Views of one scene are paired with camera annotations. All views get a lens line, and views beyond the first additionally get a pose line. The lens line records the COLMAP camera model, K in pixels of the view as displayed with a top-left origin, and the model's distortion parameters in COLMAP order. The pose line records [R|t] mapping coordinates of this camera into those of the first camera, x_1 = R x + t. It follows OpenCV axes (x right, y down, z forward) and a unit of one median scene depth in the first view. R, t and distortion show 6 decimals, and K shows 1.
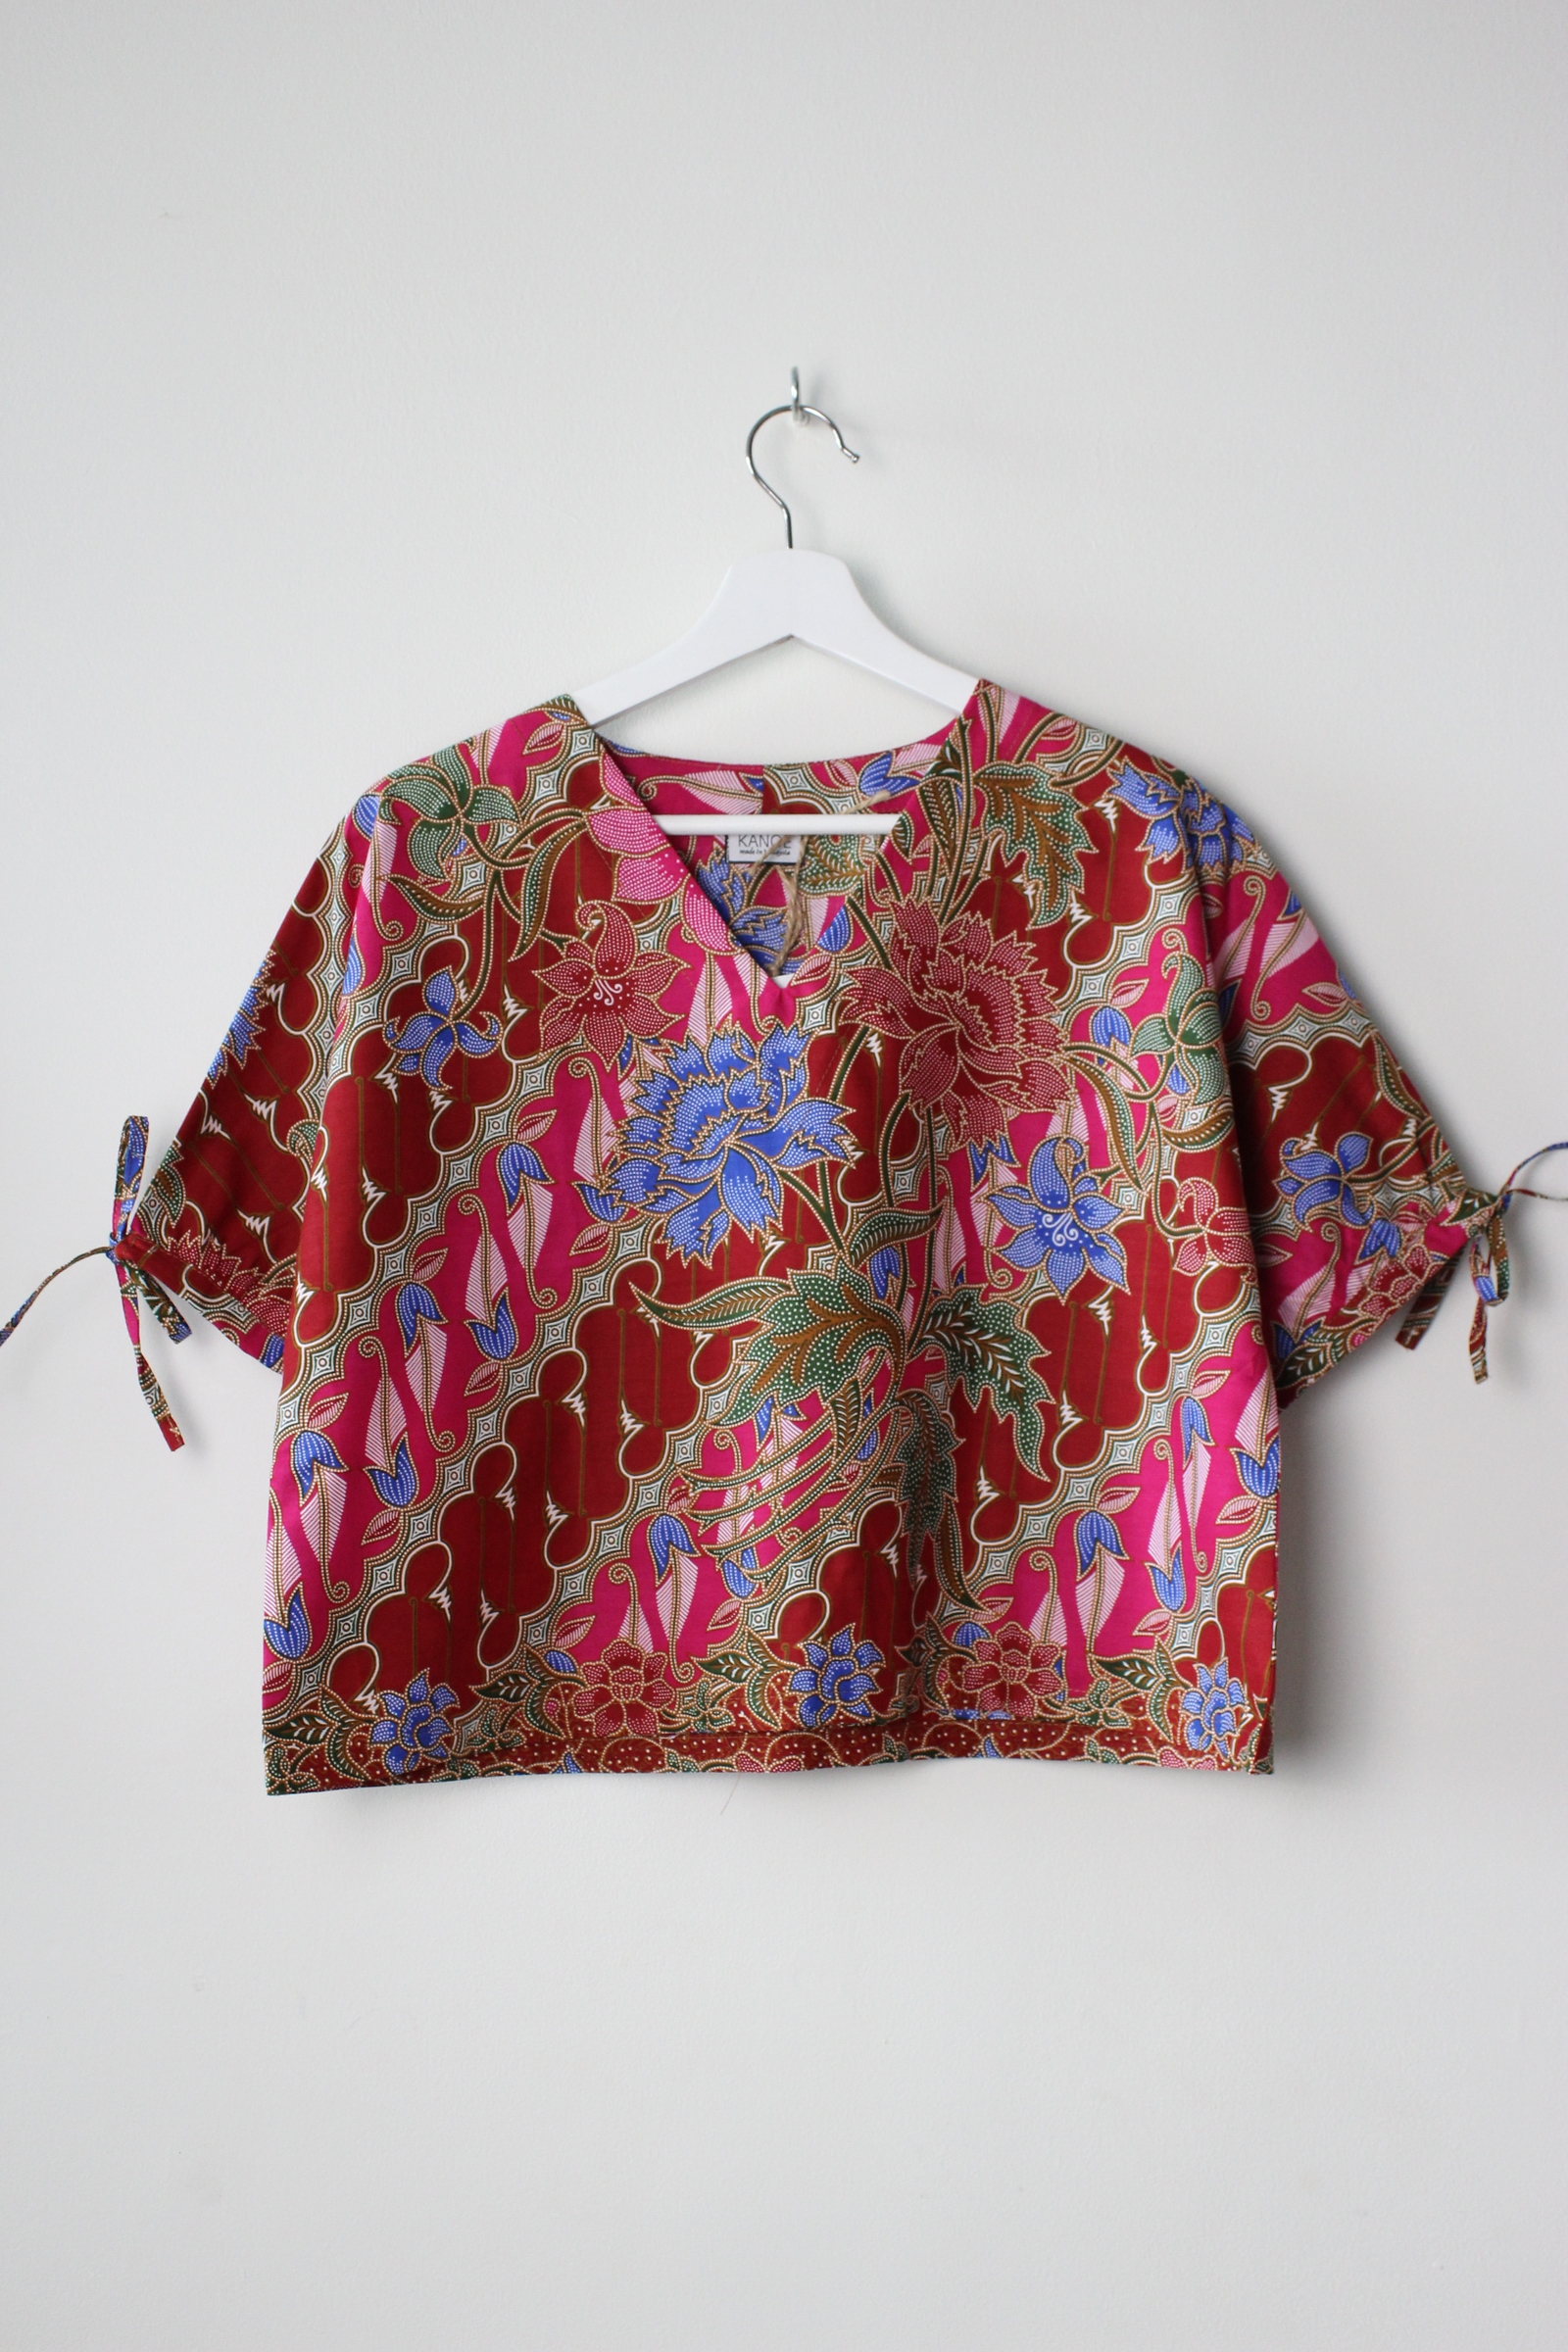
lens RADIAL K [[2668.1, 0, 784.0], [0, 2668.1, 1176.0], [0, 0, 1]] dist [-0.100979, 0.144714]
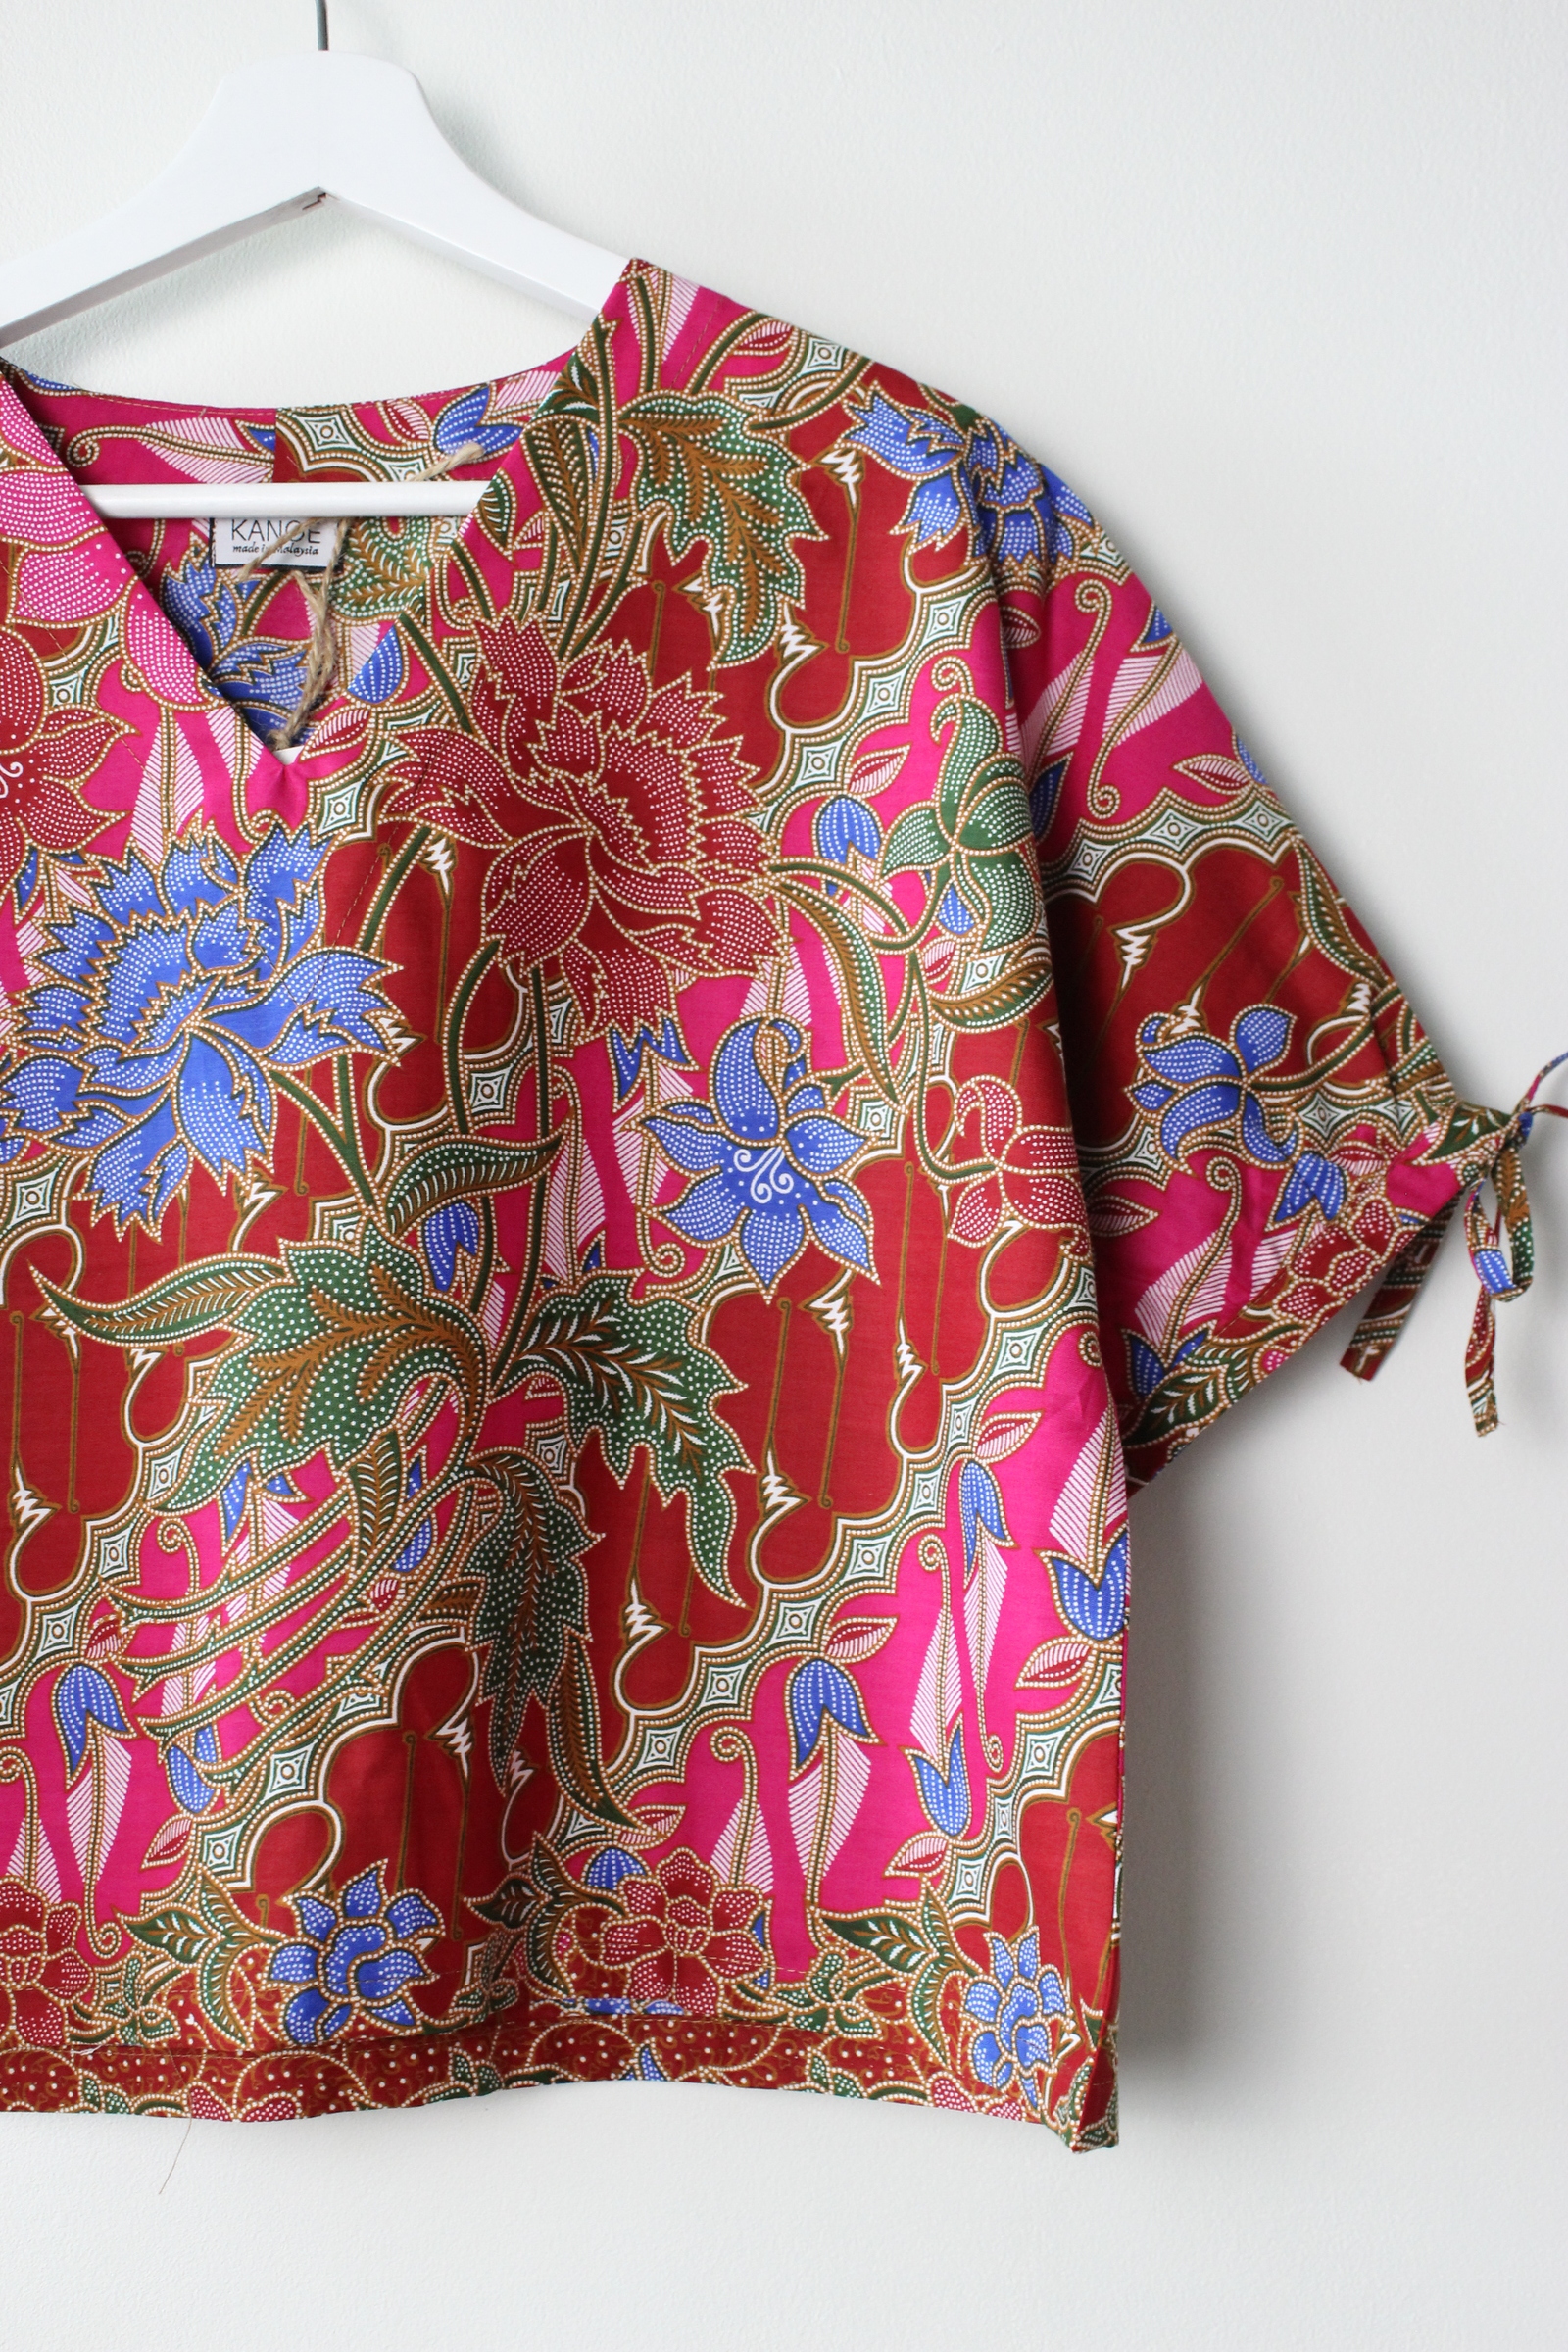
lens RADIAL K [[2668.1, 0, 784.0], [0, 2668.1, 1176.0], [0, 0, 1]] dist [-0.100979, 0.144714]
pose [[0.999961, -0.002453, 0.008446, 0.103940], [0.002699, 0.999572, -0.029145, 0.037657], [-0.008371, 0.029167, 0.999540, 0.417304]]
